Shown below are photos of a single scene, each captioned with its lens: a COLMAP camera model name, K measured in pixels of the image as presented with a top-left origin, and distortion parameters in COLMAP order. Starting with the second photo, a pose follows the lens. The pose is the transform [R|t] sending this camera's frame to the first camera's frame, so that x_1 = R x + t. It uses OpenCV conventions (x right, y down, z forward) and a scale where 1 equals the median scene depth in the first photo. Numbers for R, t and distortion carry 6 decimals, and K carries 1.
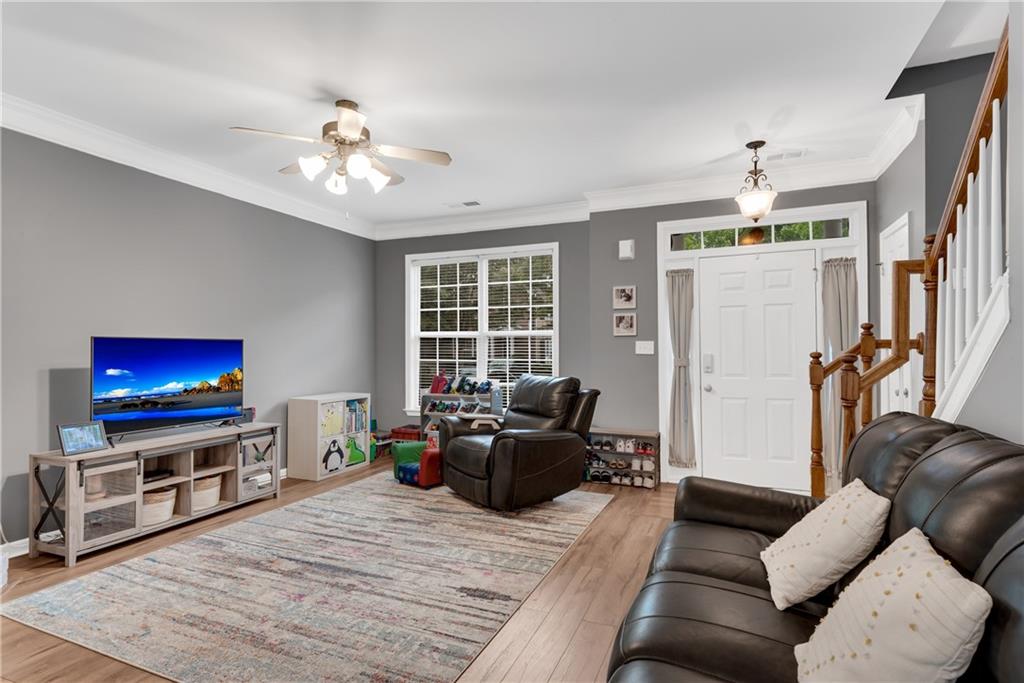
lens RADIAL K [[534.7, 0, 514.3], [0, 534.7, 339.0], [0, 0, 1]] dist [0.017355, -0.001992]
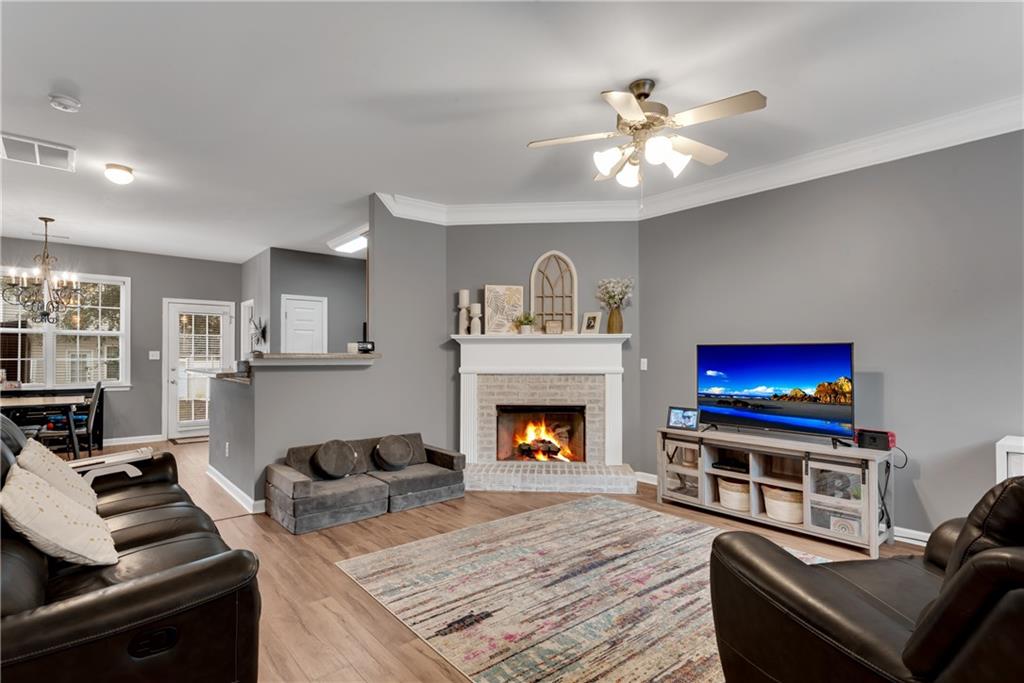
lens RADIAL K [[513.8, 0, 515.7], [0, 513.8, 350.7], [0, 0, 1]] dist [0.014556, -0.002461]
pose [[-0.469561, -0.005213, -0.882885, 0.581458], [0.022657, 0.999582, -0.017952, 0.022150], [0.882609, -0.028433, -0.469246, 1.278878]]
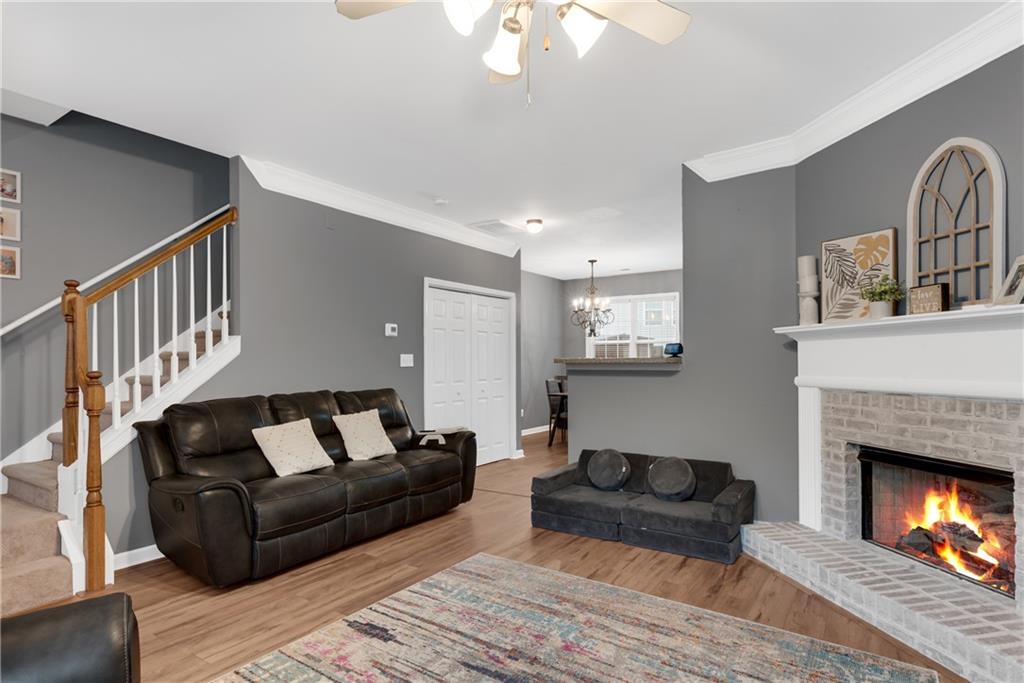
lens RADIAL K [[534.7, 0, 503.1], [0, 534.7, 356.6], [0, 0, 1]] dist [0.017355, -0.001992]
pose [[-0.973529, 0.013961, 0.228135, -0.419869], [0.006709, 0.999448, -0.032532, 0.032232], [-0.228463, -0.030141, -0.973086, 1.578714]]
